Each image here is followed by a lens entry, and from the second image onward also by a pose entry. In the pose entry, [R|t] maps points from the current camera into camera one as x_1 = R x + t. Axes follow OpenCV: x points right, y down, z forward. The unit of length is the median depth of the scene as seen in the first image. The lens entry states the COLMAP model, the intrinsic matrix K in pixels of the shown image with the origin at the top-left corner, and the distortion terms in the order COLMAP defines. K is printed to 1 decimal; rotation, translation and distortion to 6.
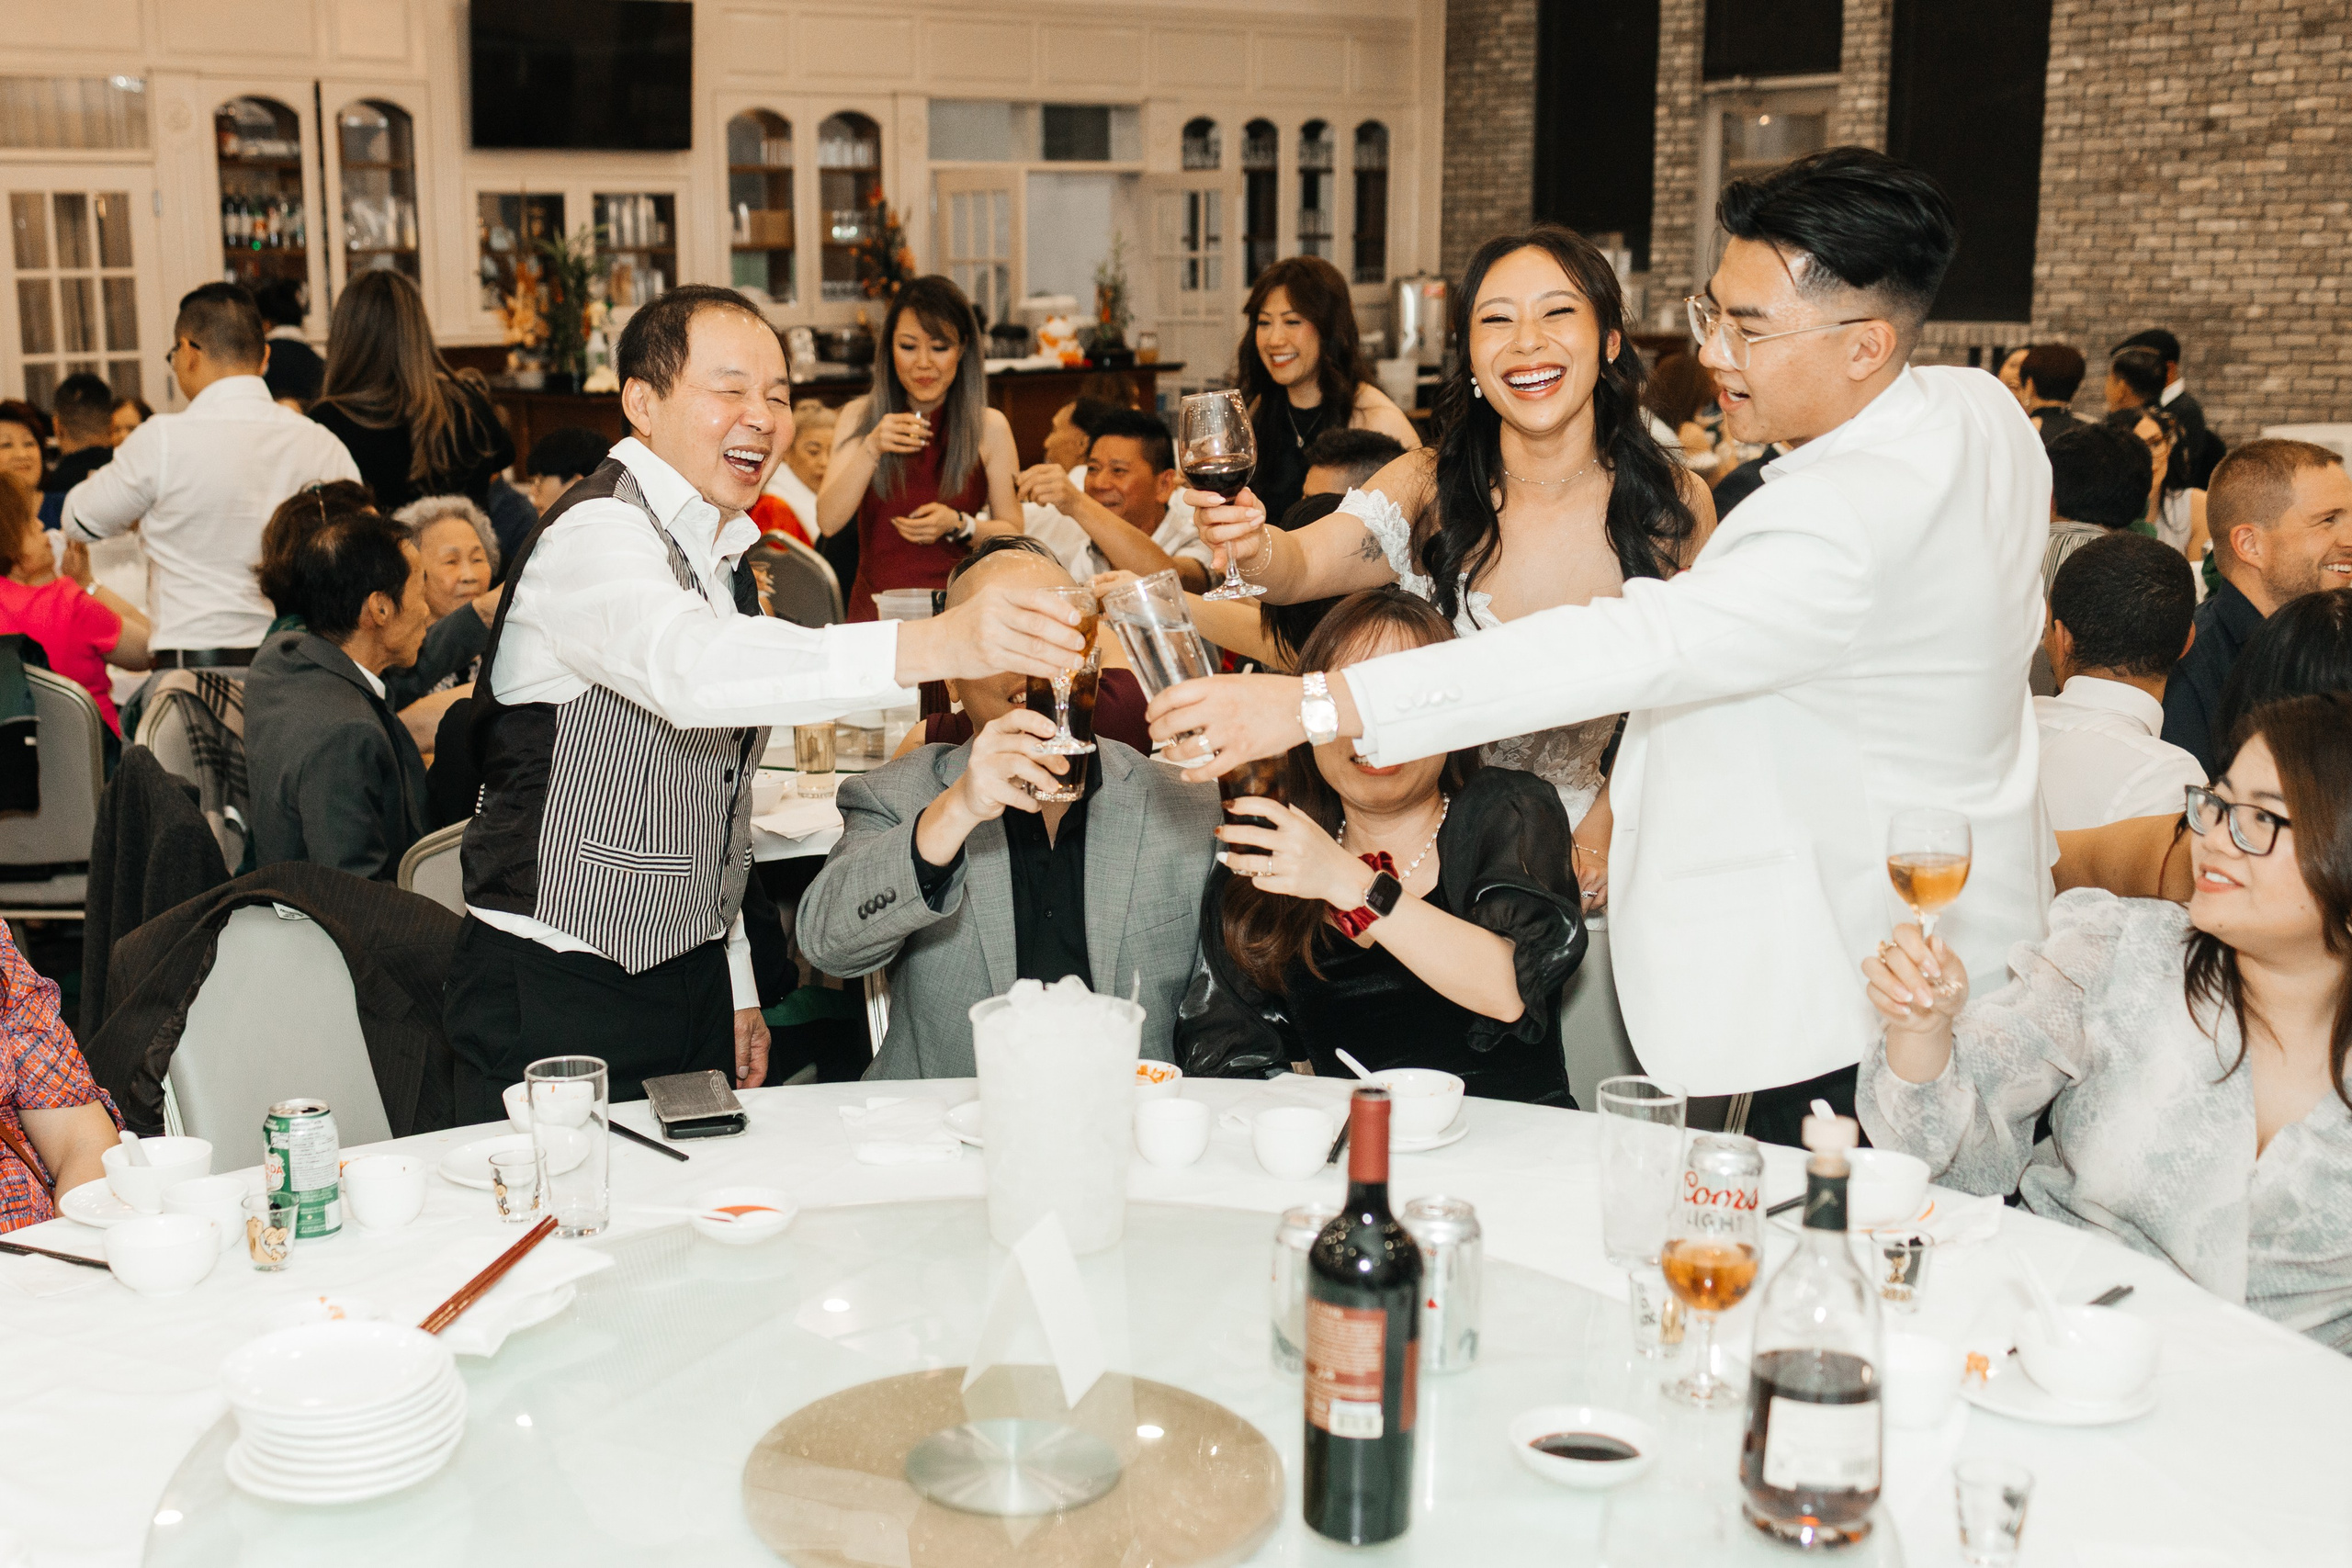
lens RADIAL K [[2440.6, 0, 1176.0], [0, 2440.6, 784.0], [0, 0, 1]] dist [0.001158, -0.003562]
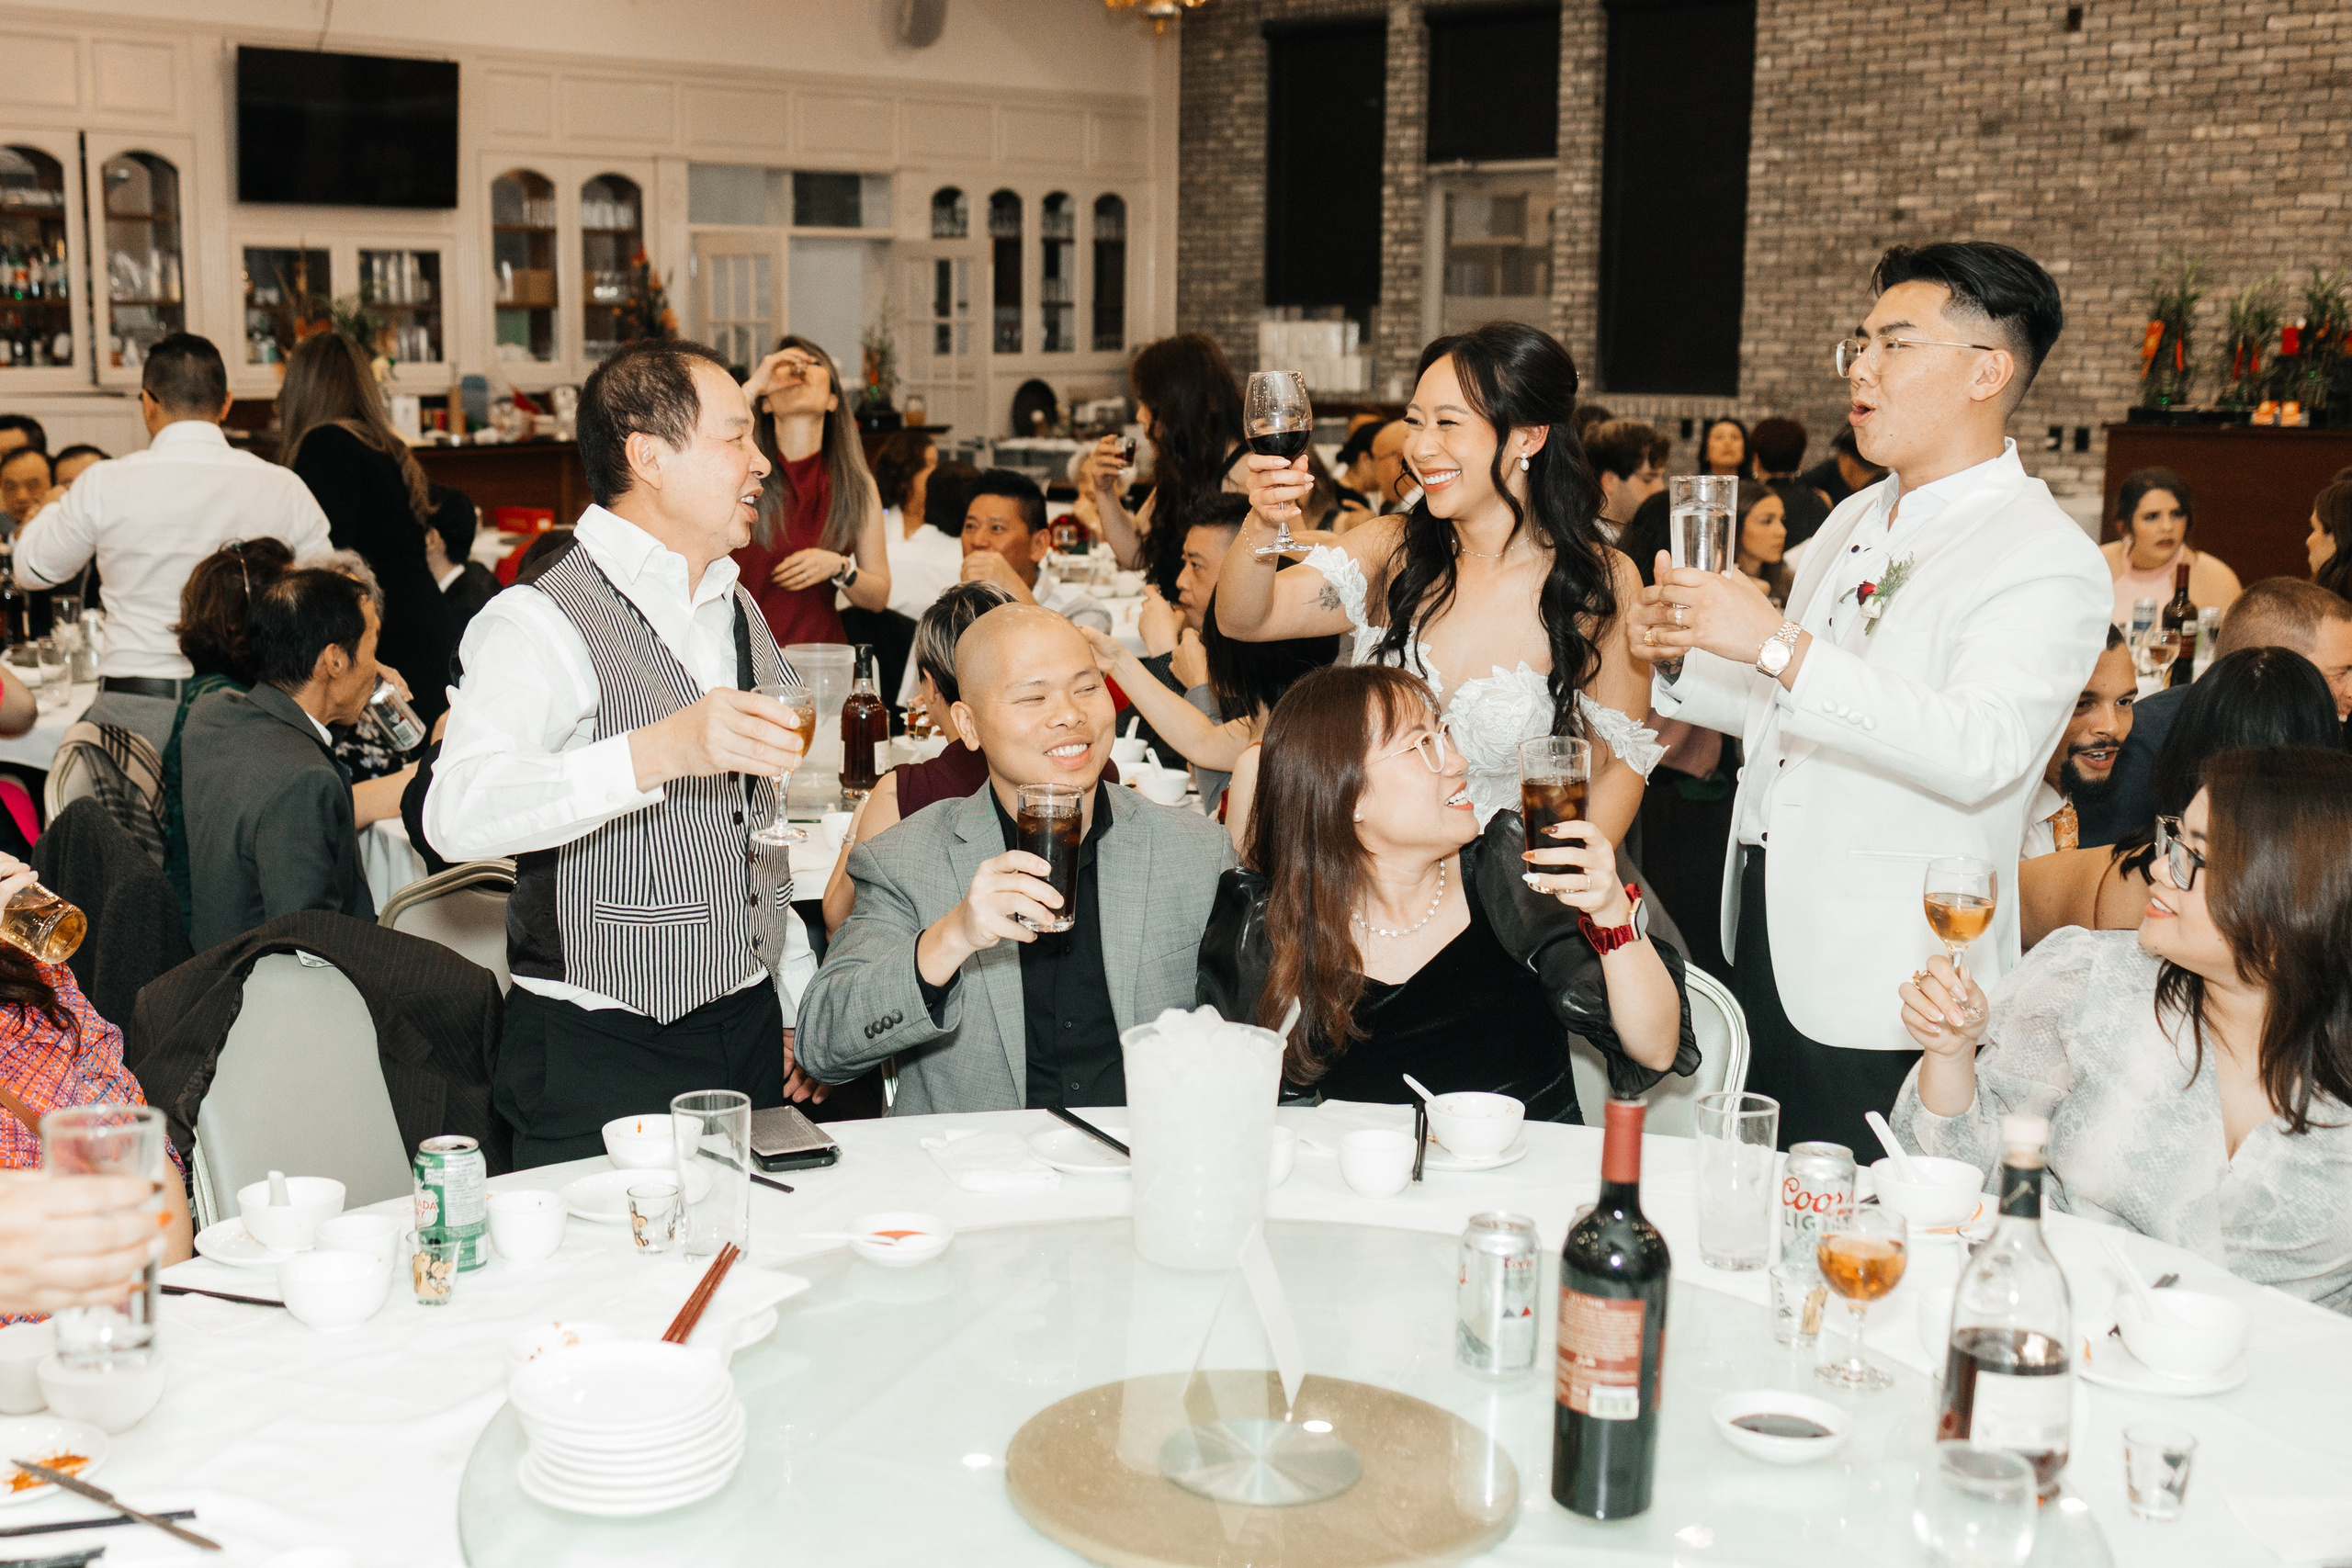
lens RADIAL K [[2380.4, 0, 1176.0], [0, 2380.4, 784.0], [0, 0, 1]] dist [-0.005326, 0.022977]
pose [[0.994726, -0.003379, 0.102514, -0.113200], [0.005607, 0.999754, -0.021455, 0.003168], [-0.102416, 0.021916, 0.994500, -0.020026]]
